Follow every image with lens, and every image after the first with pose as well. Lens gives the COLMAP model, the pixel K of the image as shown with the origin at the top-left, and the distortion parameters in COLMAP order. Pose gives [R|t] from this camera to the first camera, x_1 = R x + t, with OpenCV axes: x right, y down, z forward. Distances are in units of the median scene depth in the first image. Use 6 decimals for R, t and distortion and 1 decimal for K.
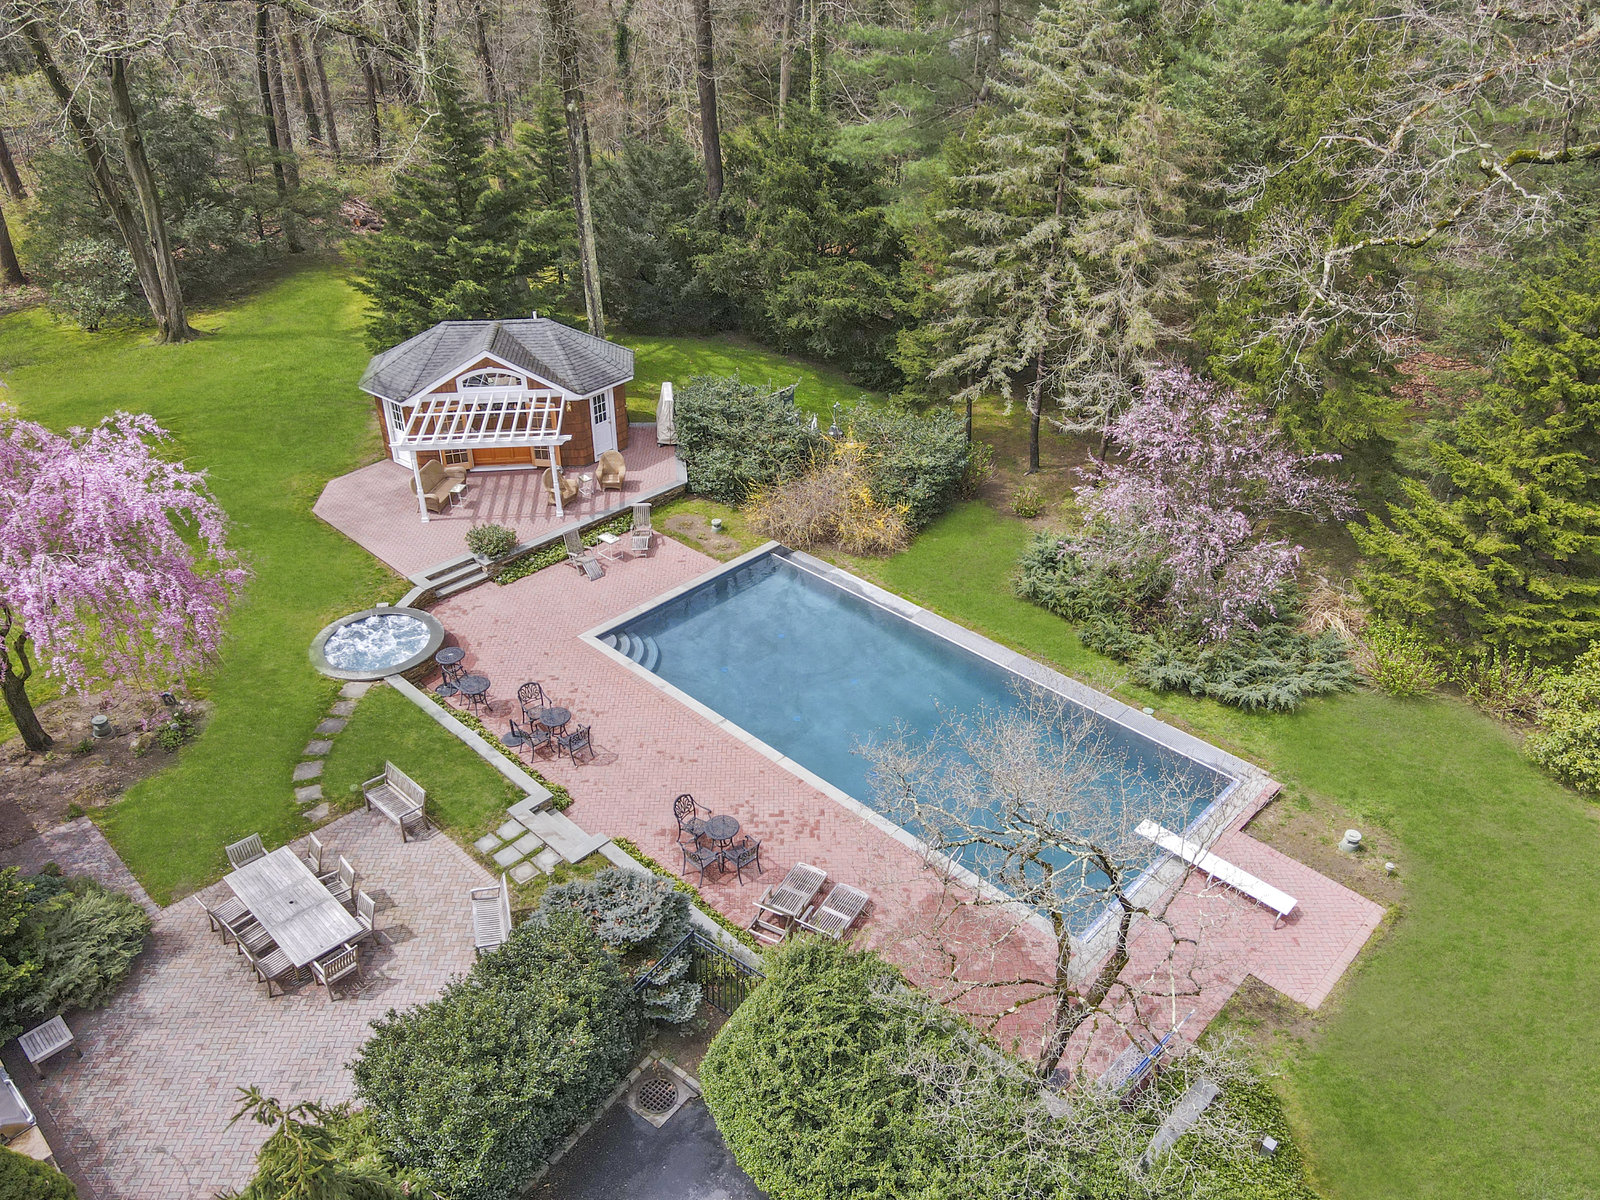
lens RADIAL K [[1175.9, 0, 793.8], [0, 1175.9, 595.7], [0, 0, 1]] dist [-0.003812, 0.024692]
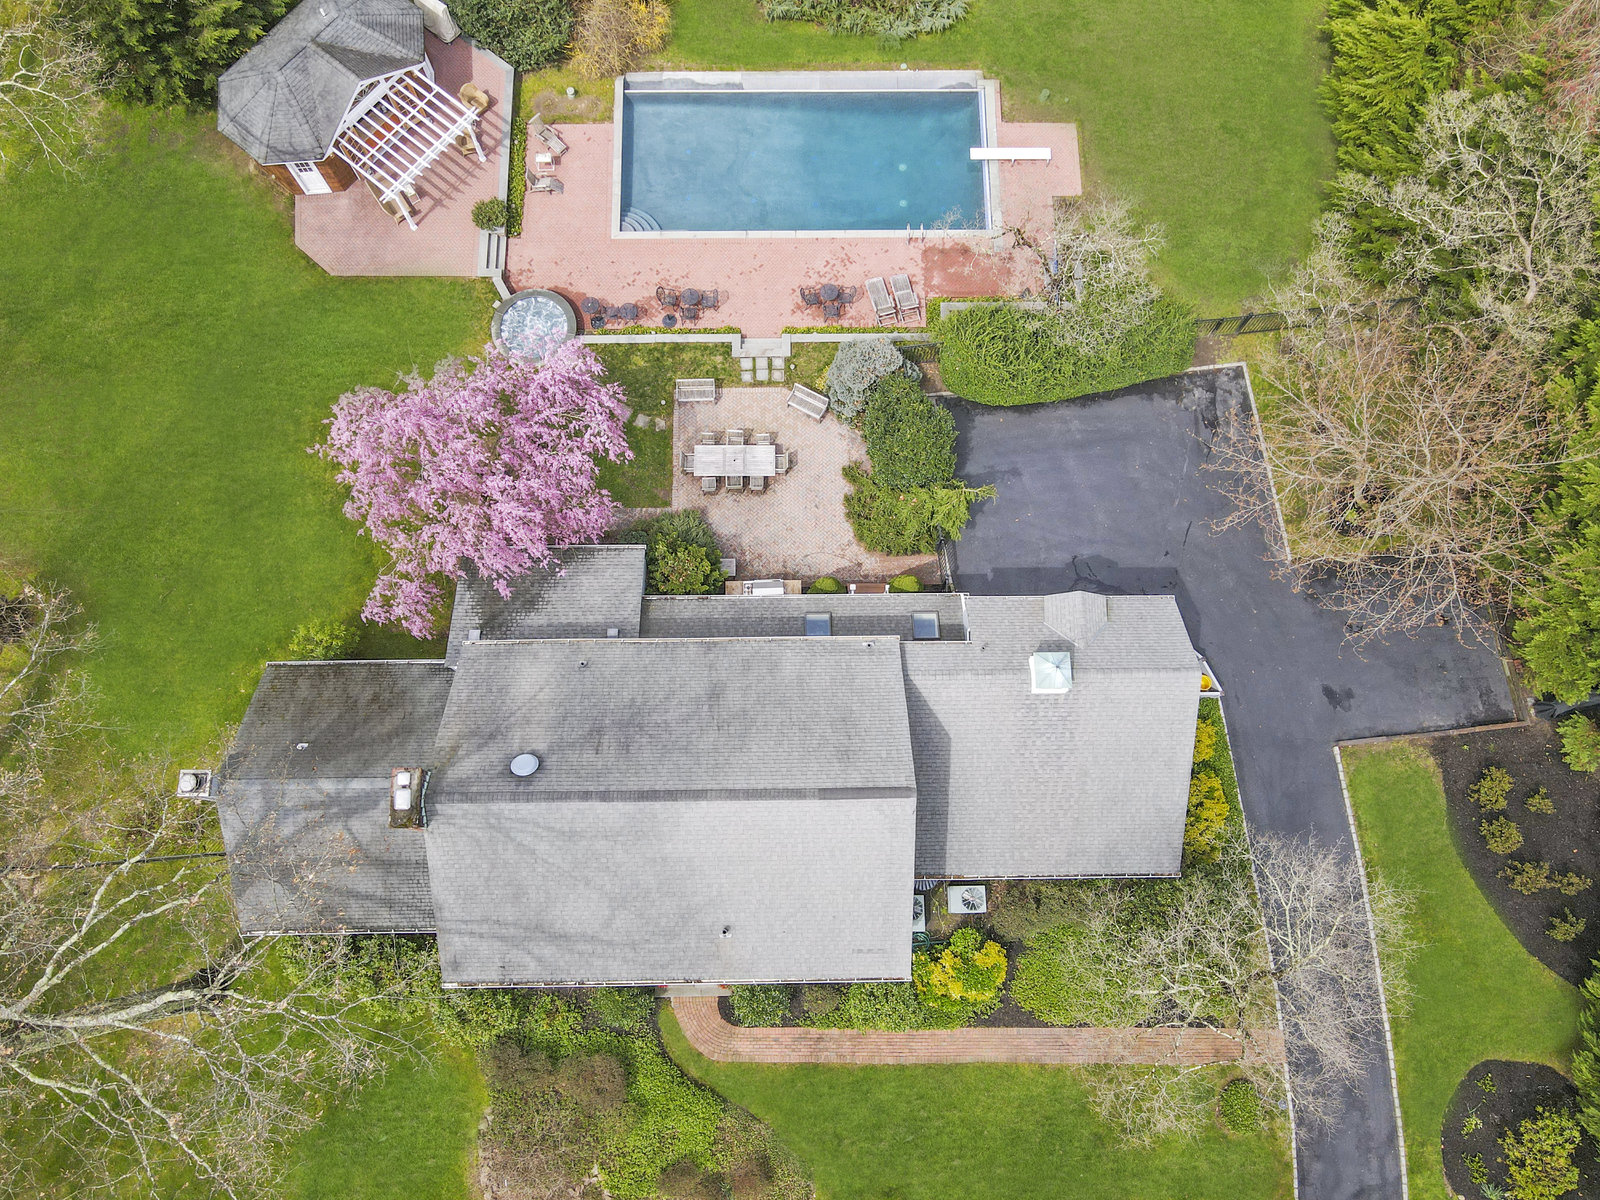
lens RADIAL K [[1168.4, 0, 796.1], [0, 1168.4, 600.9], [0, 0, 1]] dist [-0.004351, 0.028762]
pose [[0.711490, -0.680568, 0.174956, -0.588622], [0.362786, 0.568990, 0.737995, -0.715384], [-0.601804, -0.461604, 0.651731, -0.337122]]
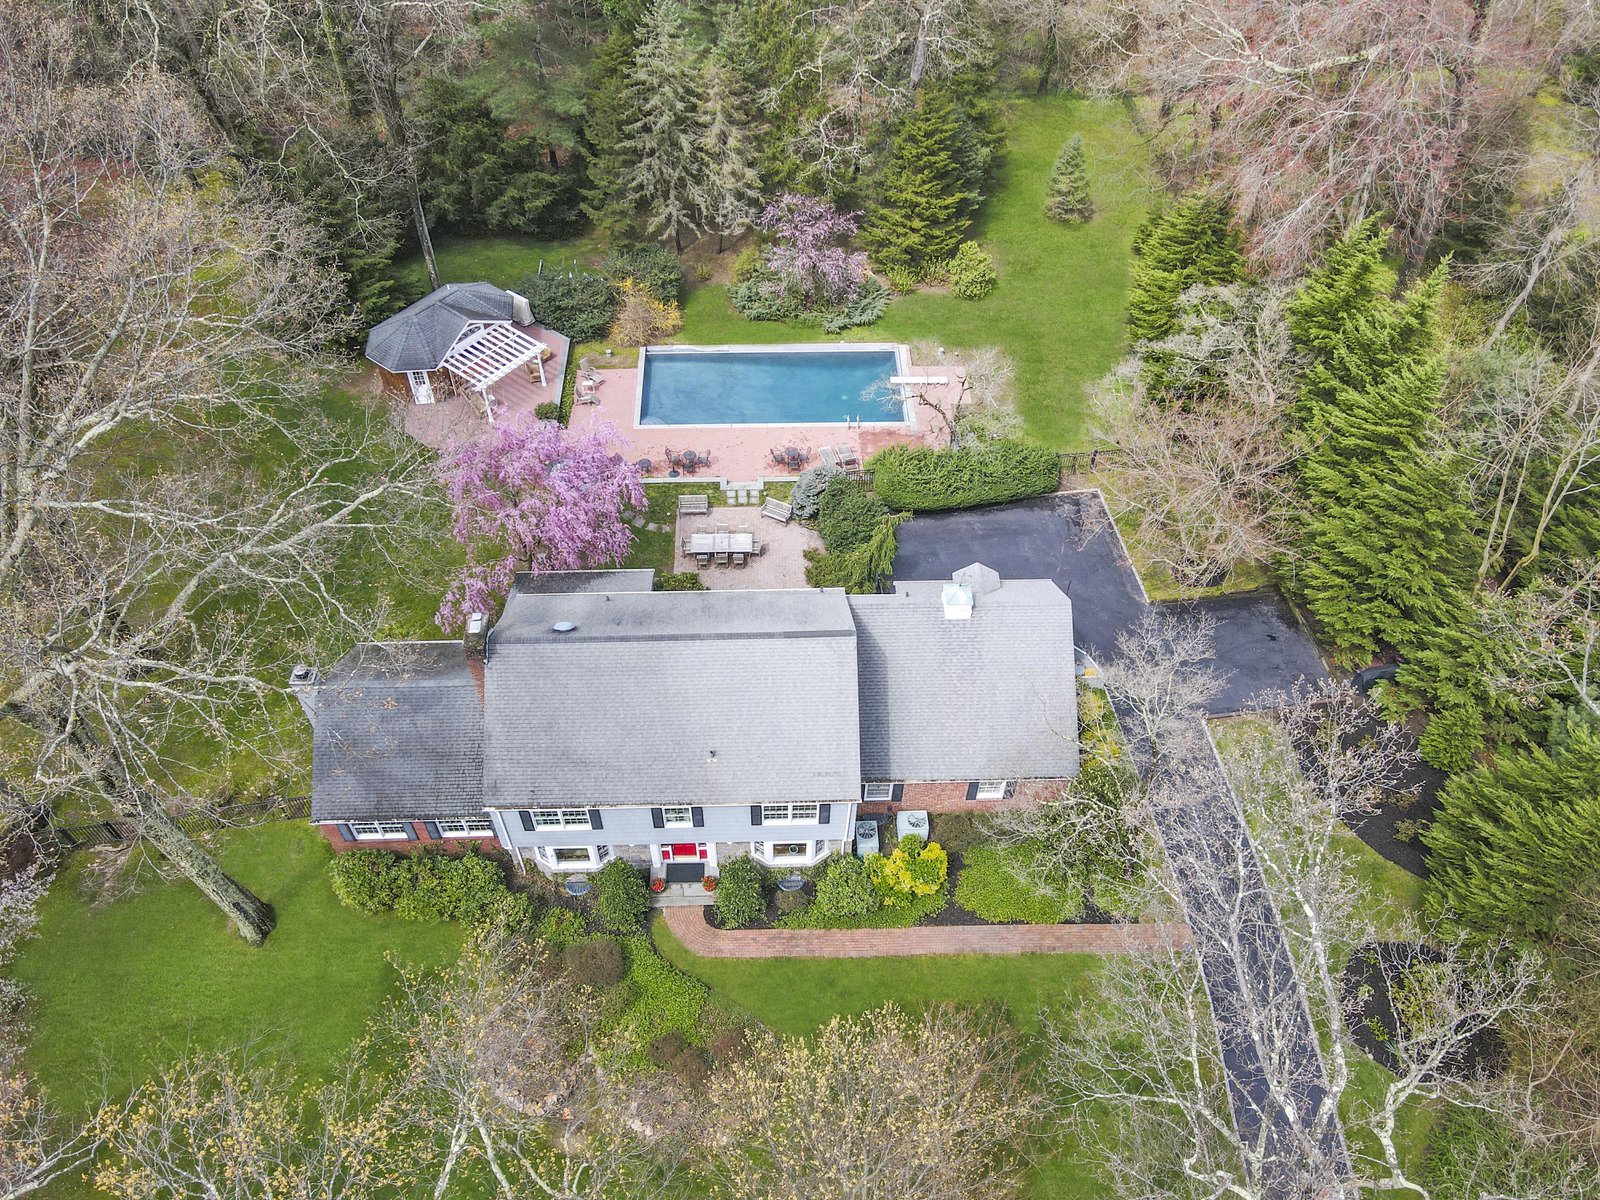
lens RADIAL K [[1168.4, 0, 796.1], [0, 1168.4, 600.9], [0, 0, 1]] dist [-0.004351, 0.028762]
pose [[0.696651, -0.540785, 0.471412, -1.113369], [0.366501, 0.833159, 0.414153, -0.458988], [-0.616729, -0.115747, 0.778620, -0.821765]]
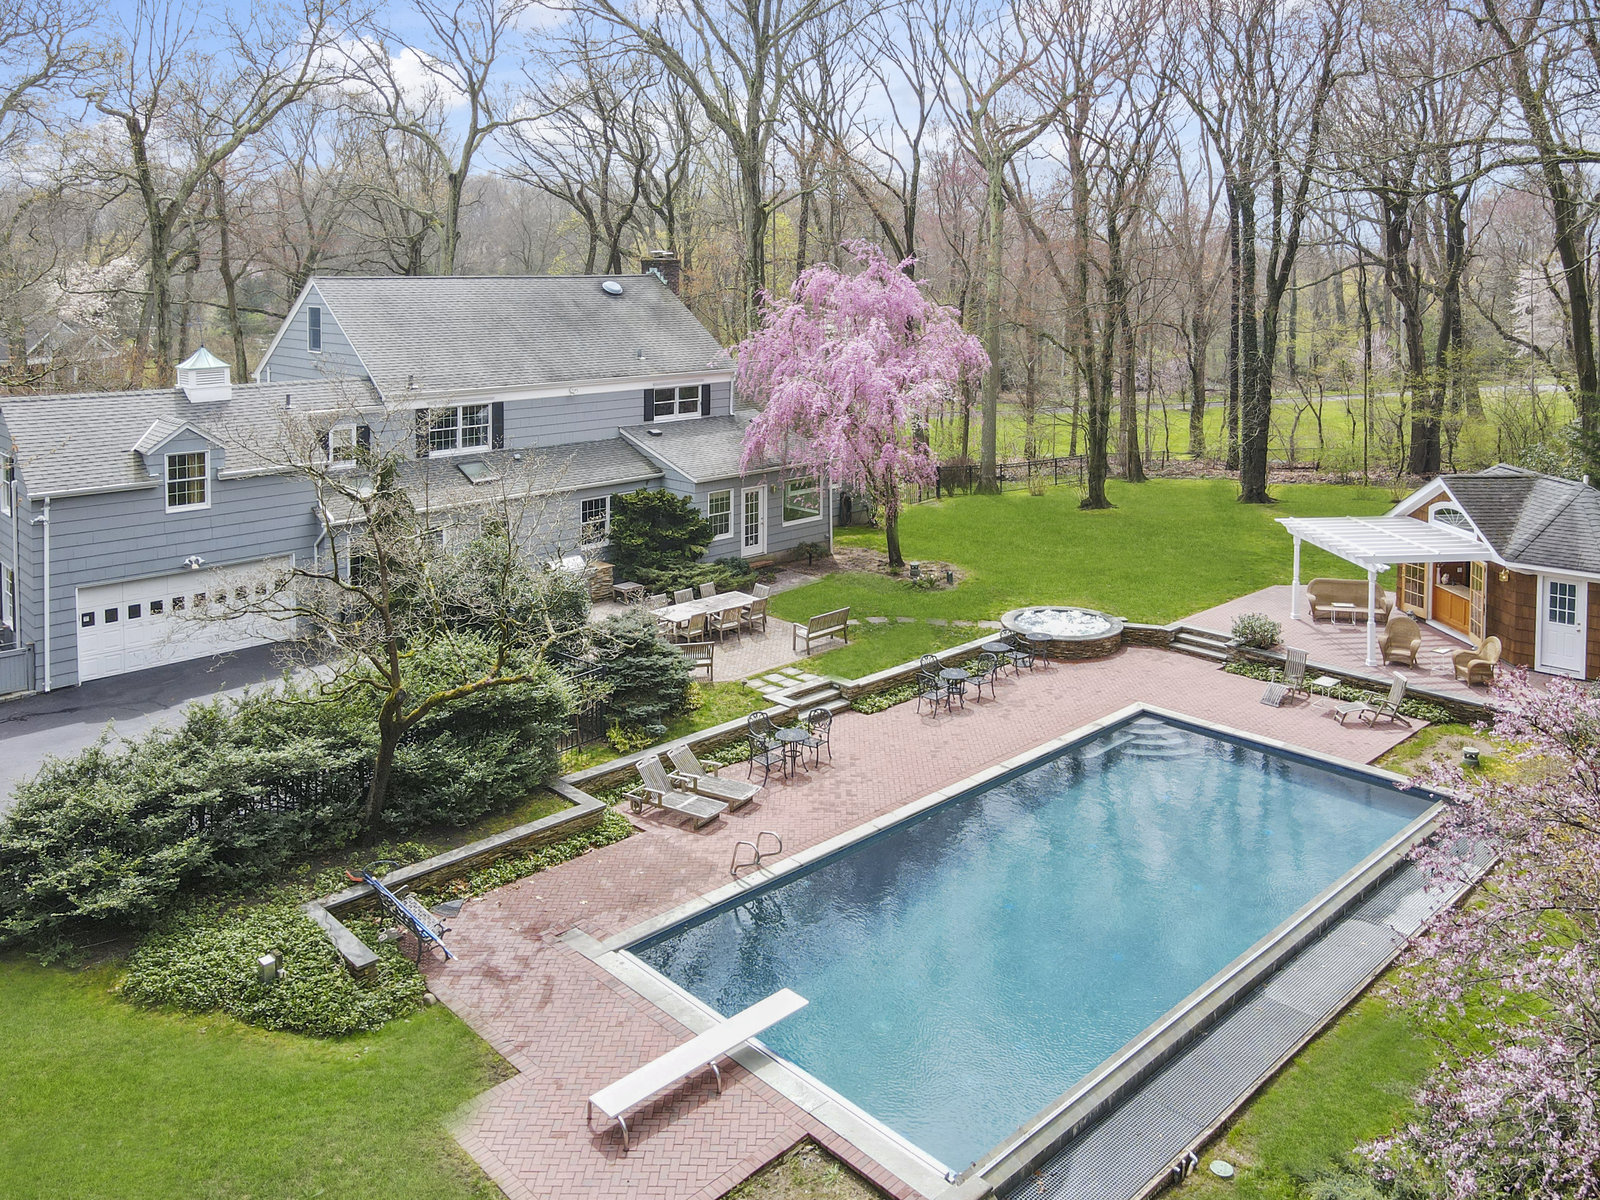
lens RADIAL K [[1264.0, 0, 802.5], [0, 1264.0, 308.6], [0, 0, 1]] dist [0.005668, 0.008521]
pose [[-0.044614, 0.030765, -0.998530, 0.773162], [-0.517698, 0.854134, 0.049446, -0.133675], [0.854400, 0.519143, -0.022179, 0.635490]]
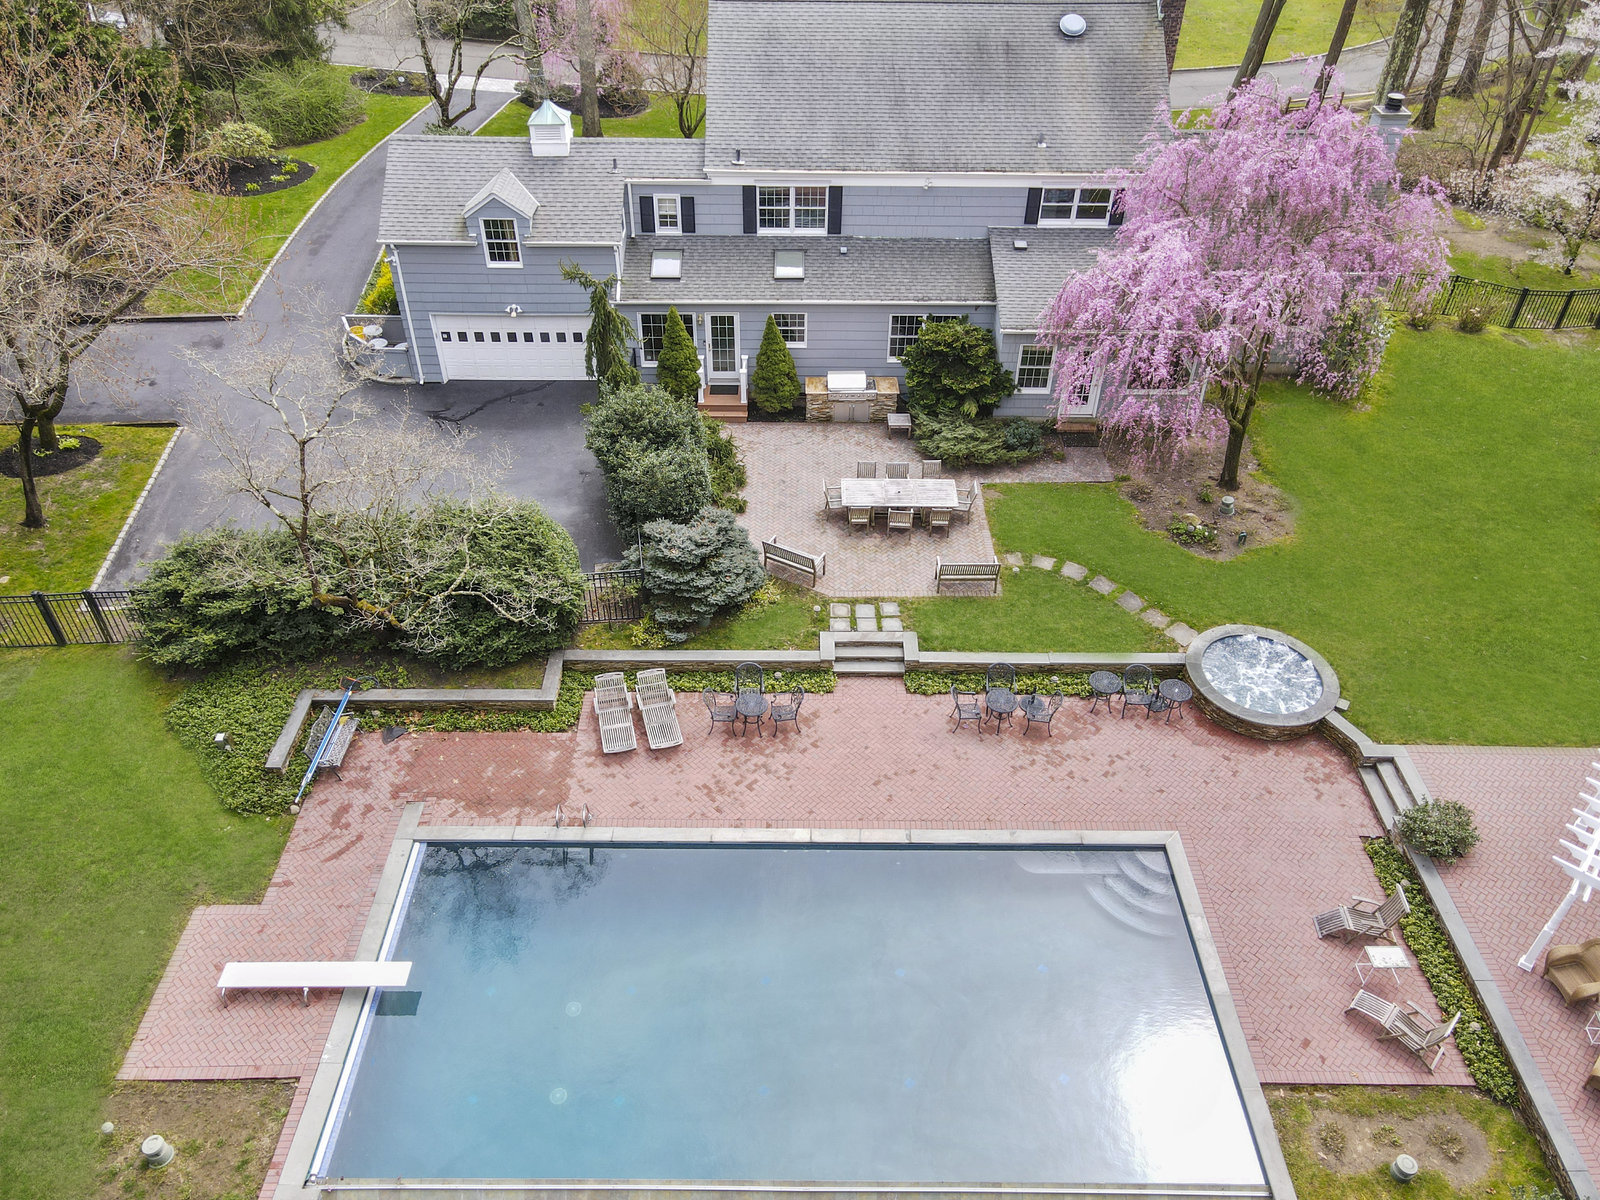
lens RADIAL K [[1175.9, 0, 793.8], [0, 1175.9, 595.7], [0, 0, 1]] dist [-0.003812, 0.024692]
pose [[-0.719439, 0.437670, -0.539307, 0.336300], [-0.369194, 0.416715, 0.830689, -0.563952], [0.588305, 0.796739, -0.138216, 0.826658]]
